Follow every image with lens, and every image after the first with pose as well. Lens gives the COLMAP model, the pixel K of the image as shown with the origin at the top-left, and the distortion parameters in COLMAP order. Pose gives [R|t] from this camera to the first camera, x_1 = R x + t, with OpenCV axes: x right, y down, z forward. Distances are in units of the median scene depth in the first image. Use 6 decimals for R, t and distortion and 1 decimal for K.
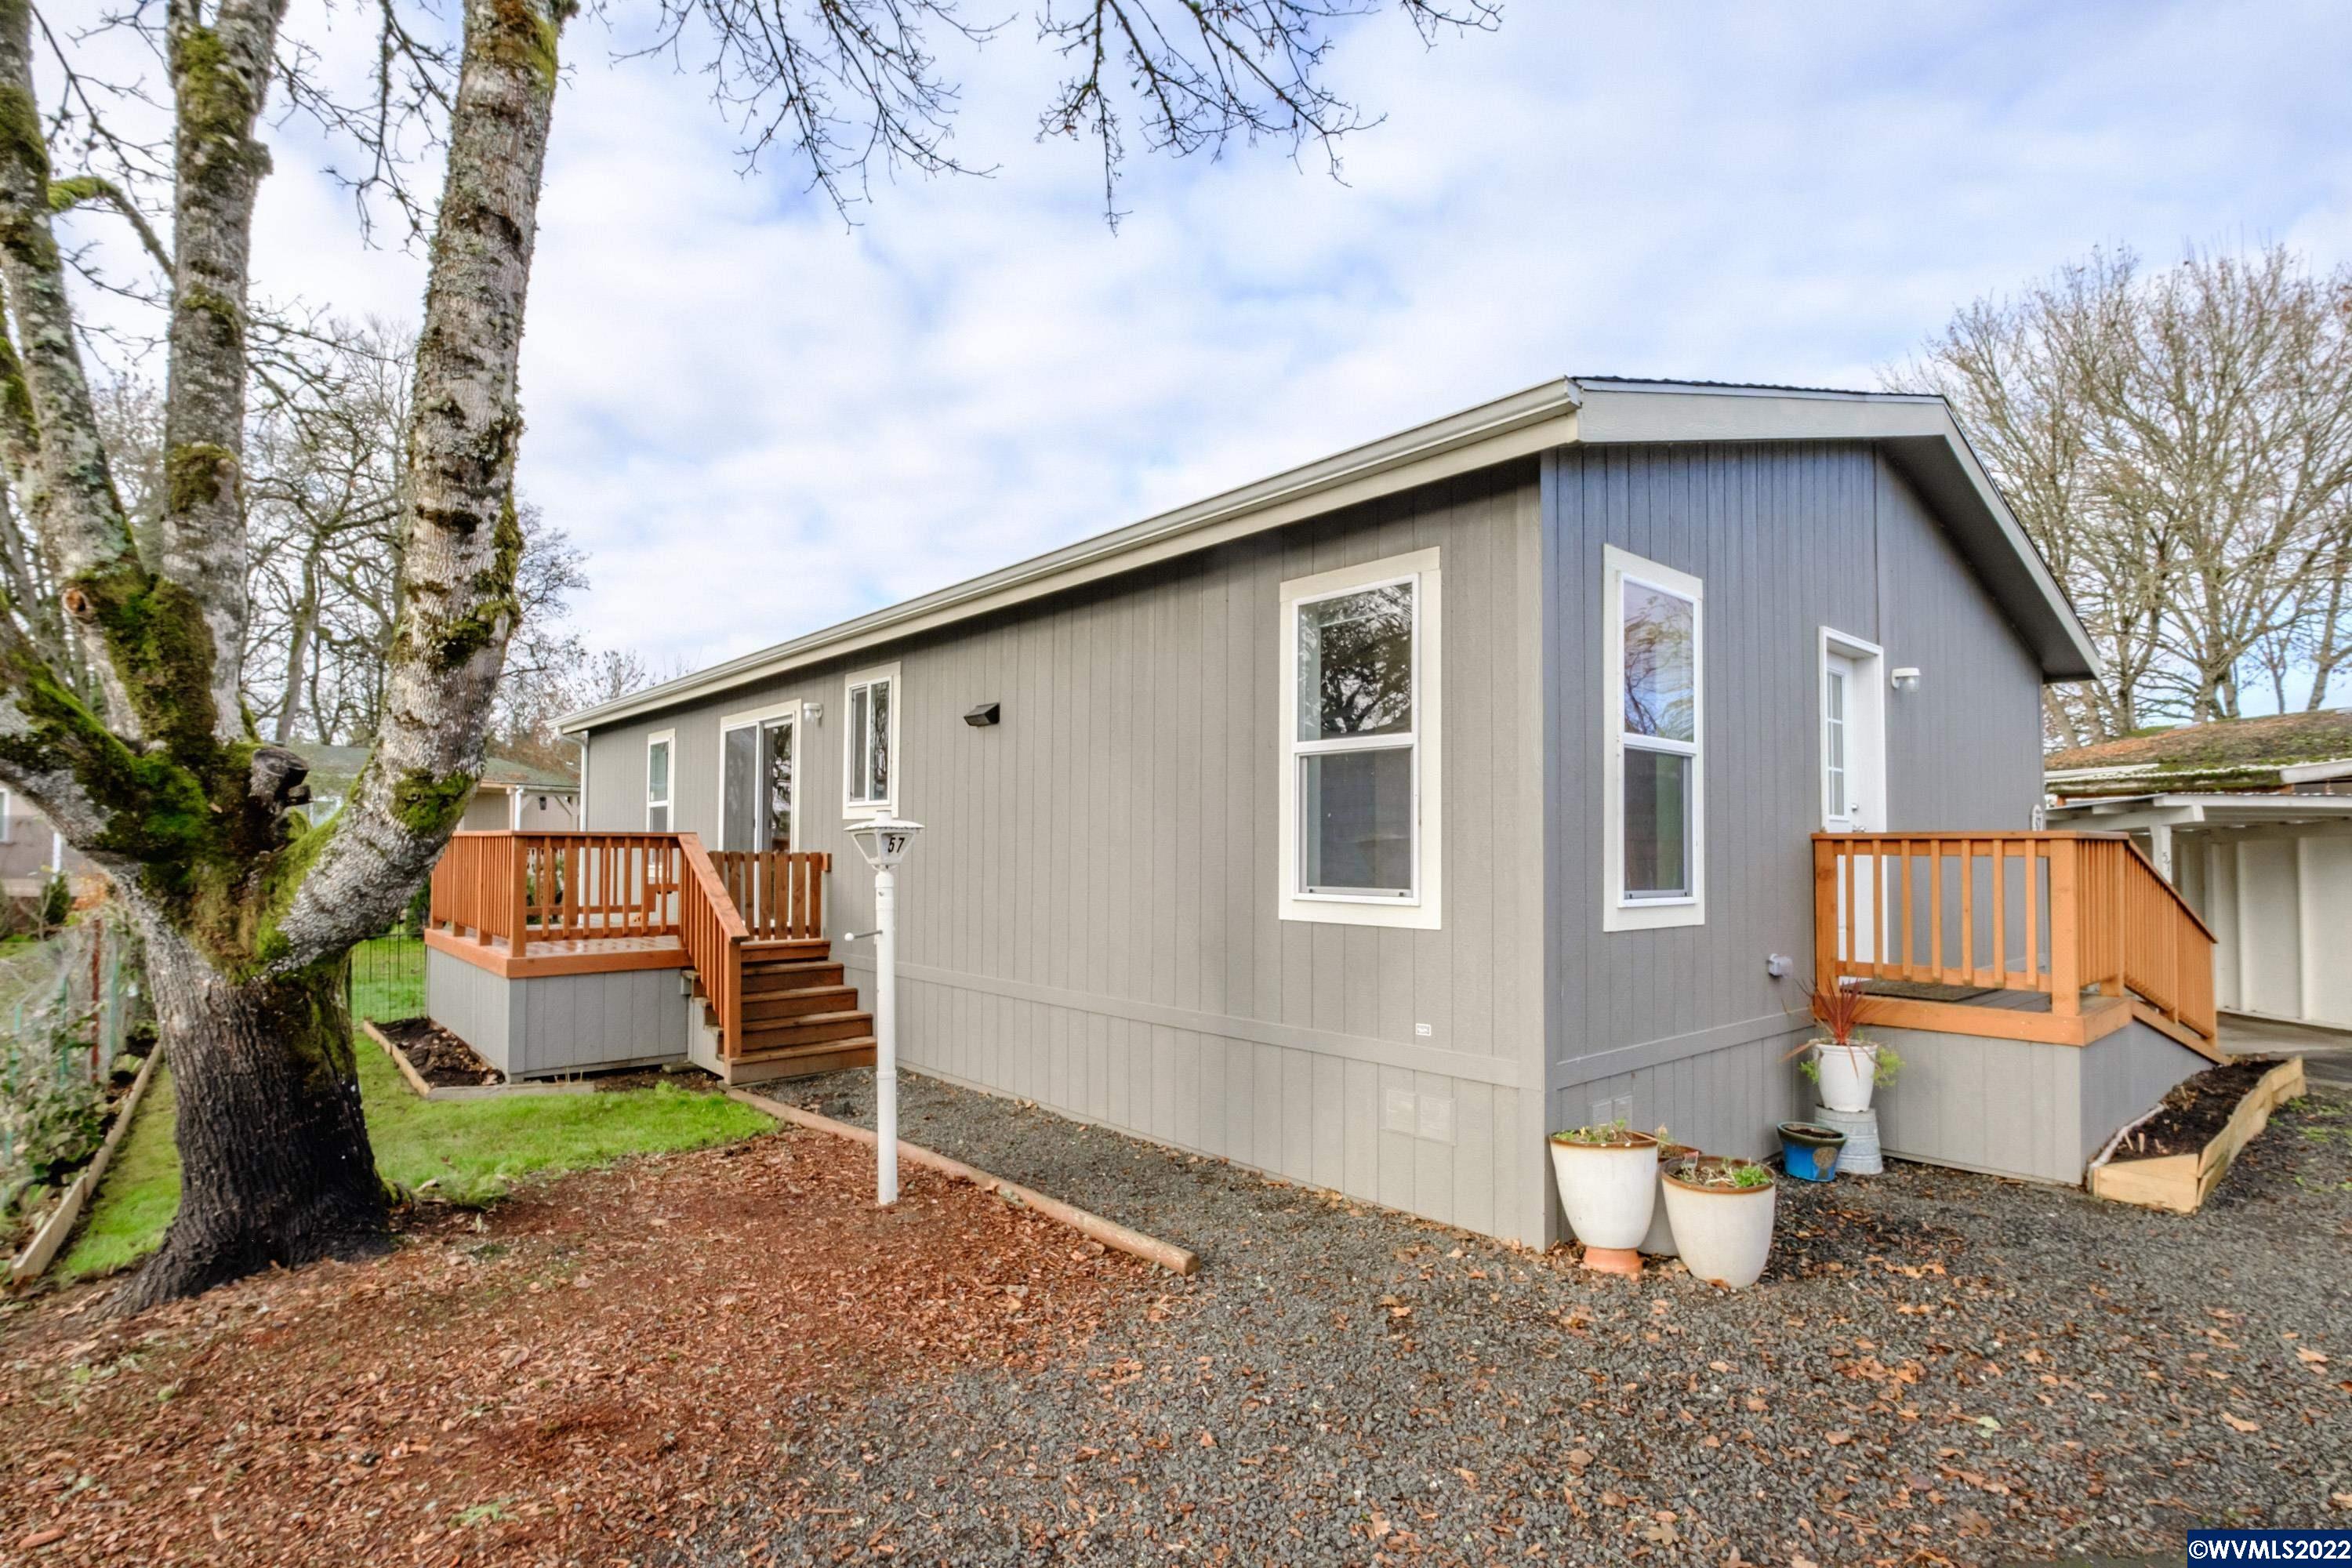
lens RADIAL K [[1156.0, 0, 1172.0], [0, 1156.0, 850.2], [0, 0, 1]] dist [0.033354, 0.000025]
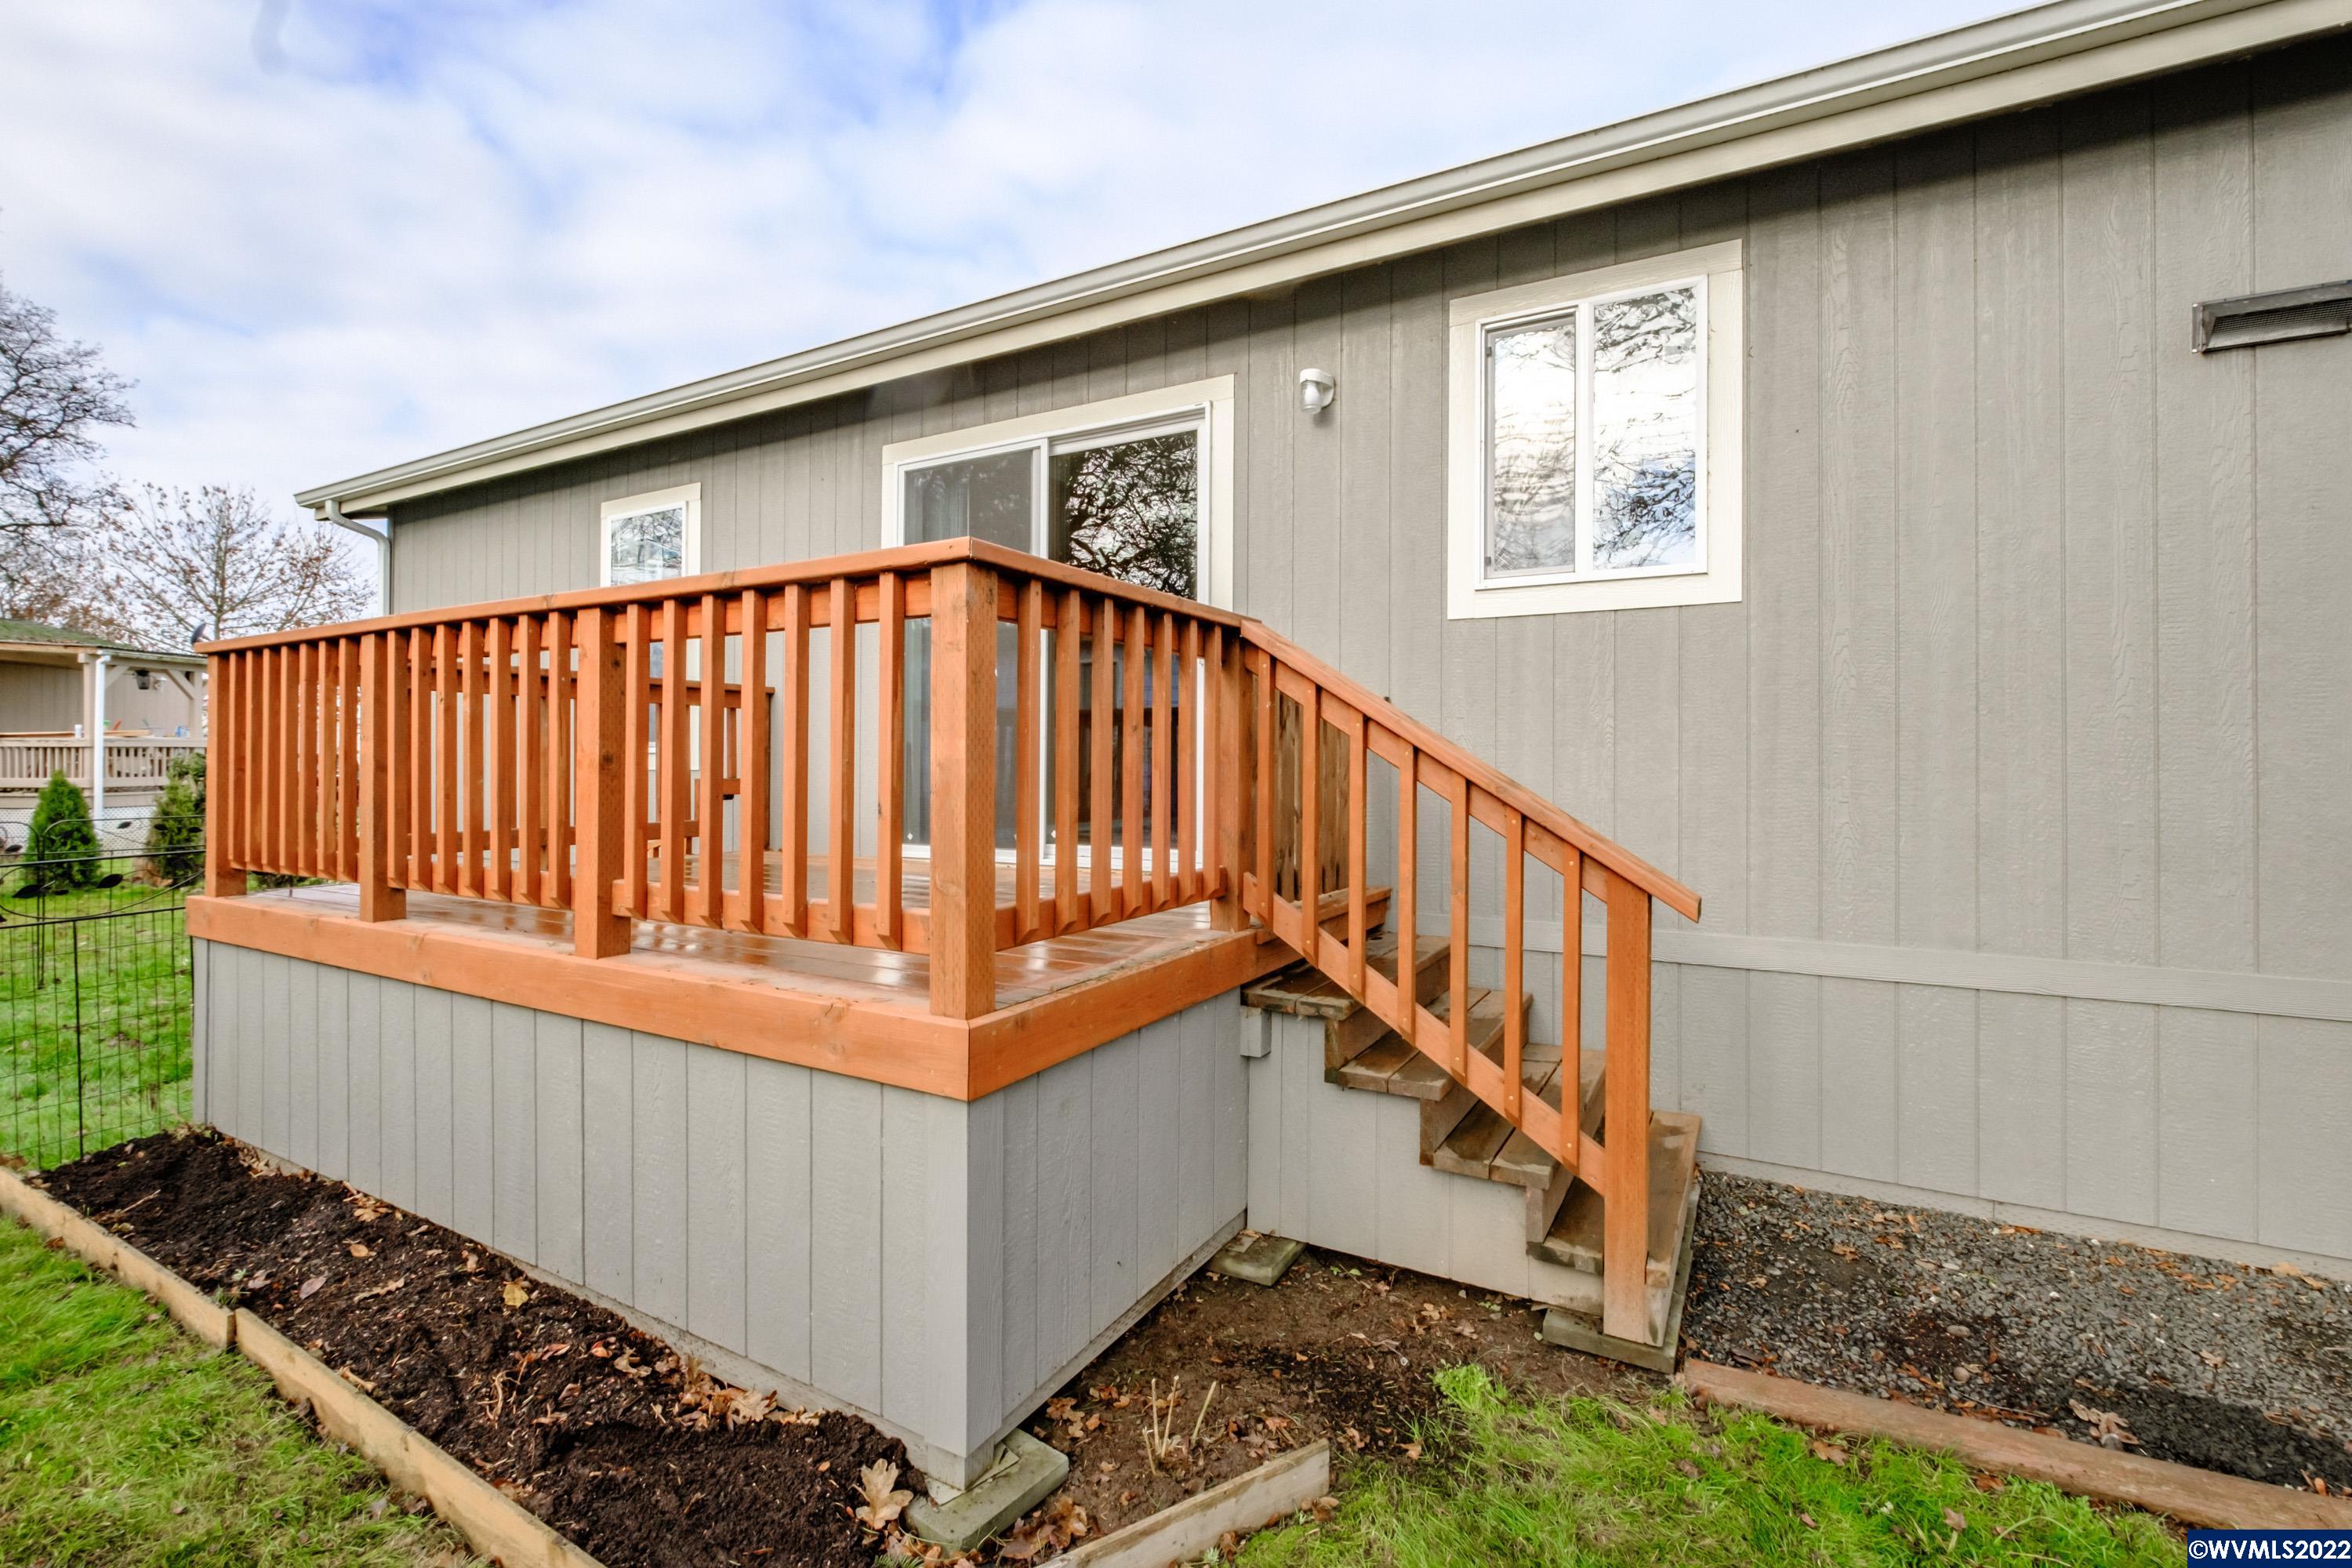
lens RADIAL K [[1018.4, 0, 1167.2], [0, 1018.4, 802.5], [0, 0, 1]] dist [-0.007886, 0.001092]
pose [[0.934488, 0.002911, 0.355982, -0.097545], [-0.010045, 0.999784, 0.018194, 0.006520], [-0.355852, -0.020578, 0.934316, 0.125318]]
